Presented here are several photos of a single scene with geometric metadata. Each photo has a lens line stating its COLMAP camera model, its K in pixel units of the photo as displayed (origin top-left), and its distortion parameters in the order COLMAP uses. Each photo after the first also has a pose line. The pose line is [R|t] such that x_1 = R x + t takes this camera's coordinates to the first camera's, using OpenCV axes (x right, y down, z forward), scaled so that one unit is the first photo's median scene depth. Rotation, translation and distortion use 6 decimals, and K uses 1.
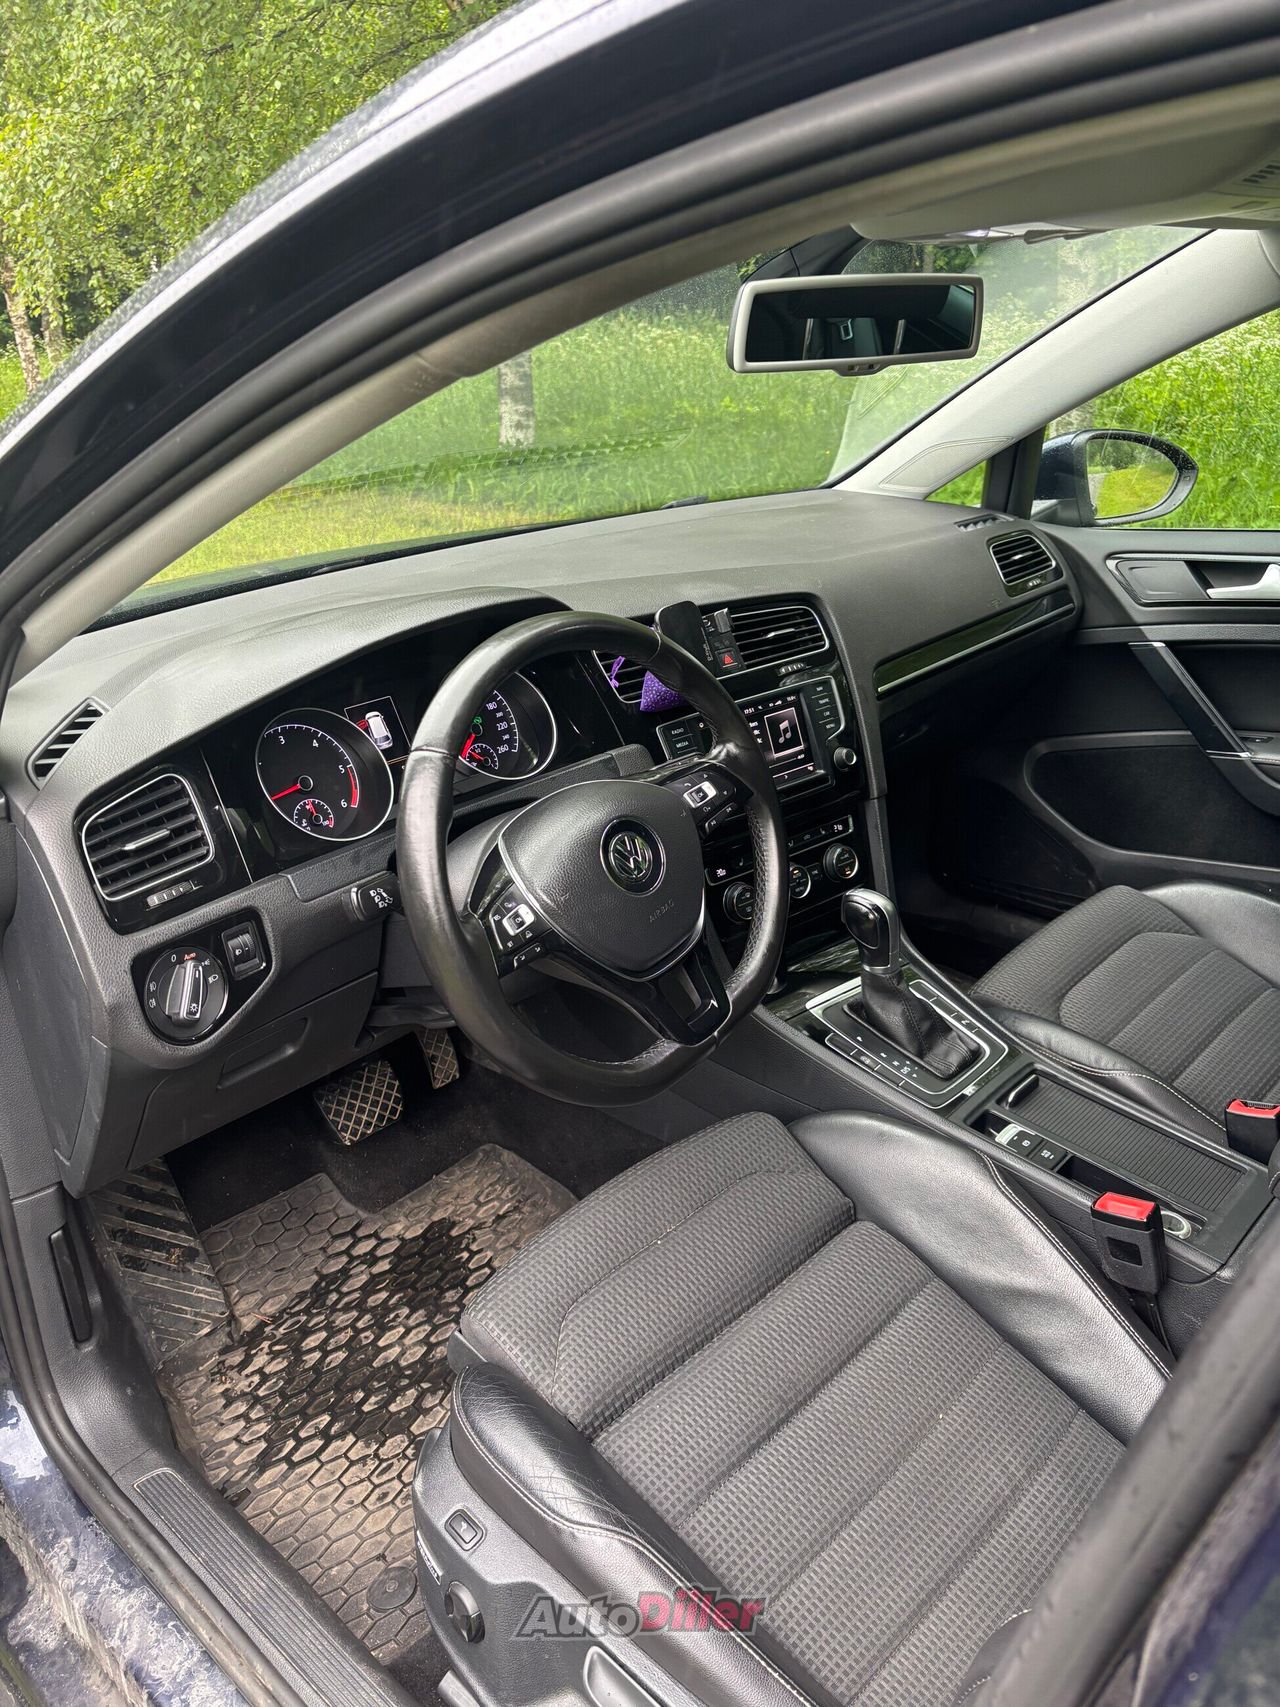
lens RADIAL K [[1294.8, 0, 596.0], [0, 1294.8, 854.2], [0, 0, 1]] dist [0.178211, -0.539022]
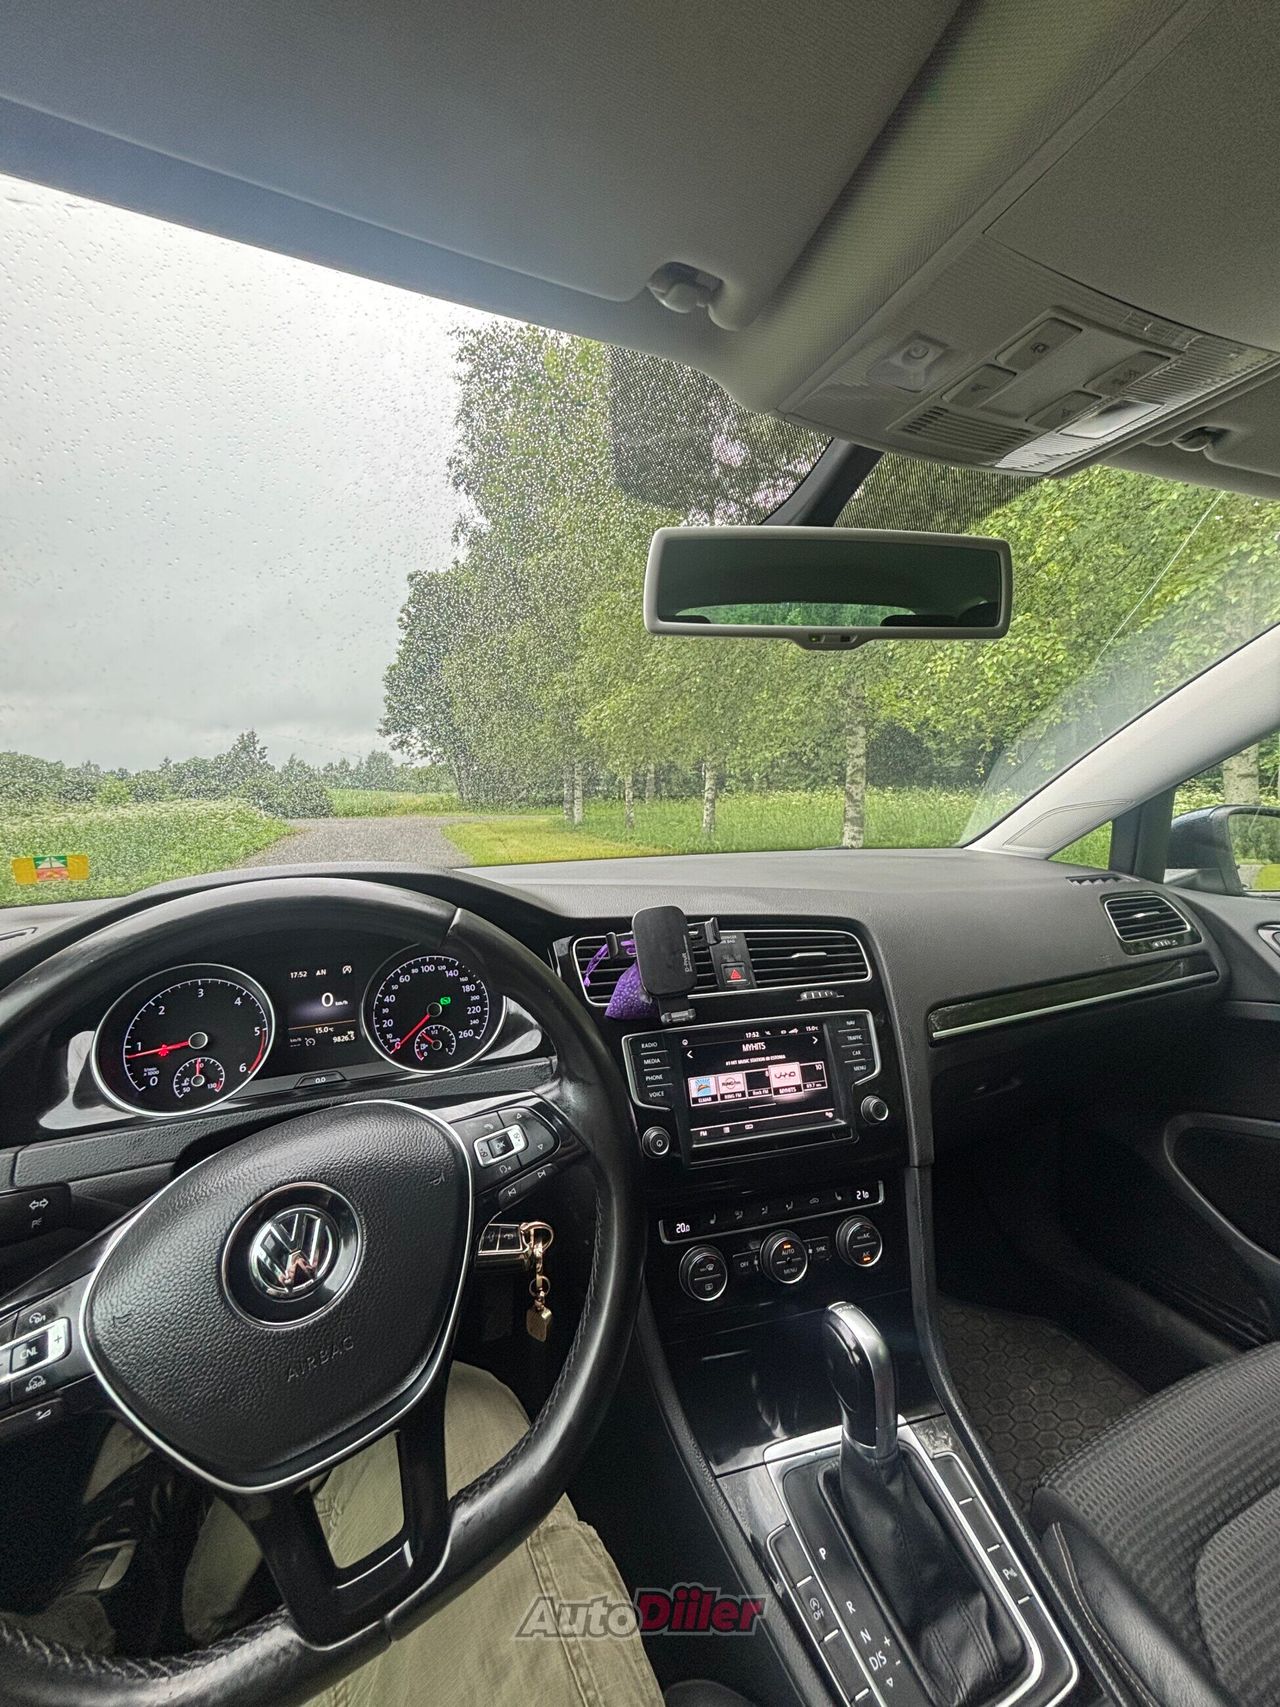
lens RADIAL K [[671.4, 0, 640.0], [0, 671.4, 853.5], [0, 0, 1]] dist [-0.003396, 0.000086]
pose [[0.915872, 0.064304, -0.396286, 0.210048], [-0.178350, 0.949509, -0.258118, -0.091057], [0.359679, 0.307081, 0.881097, 0.498449]]
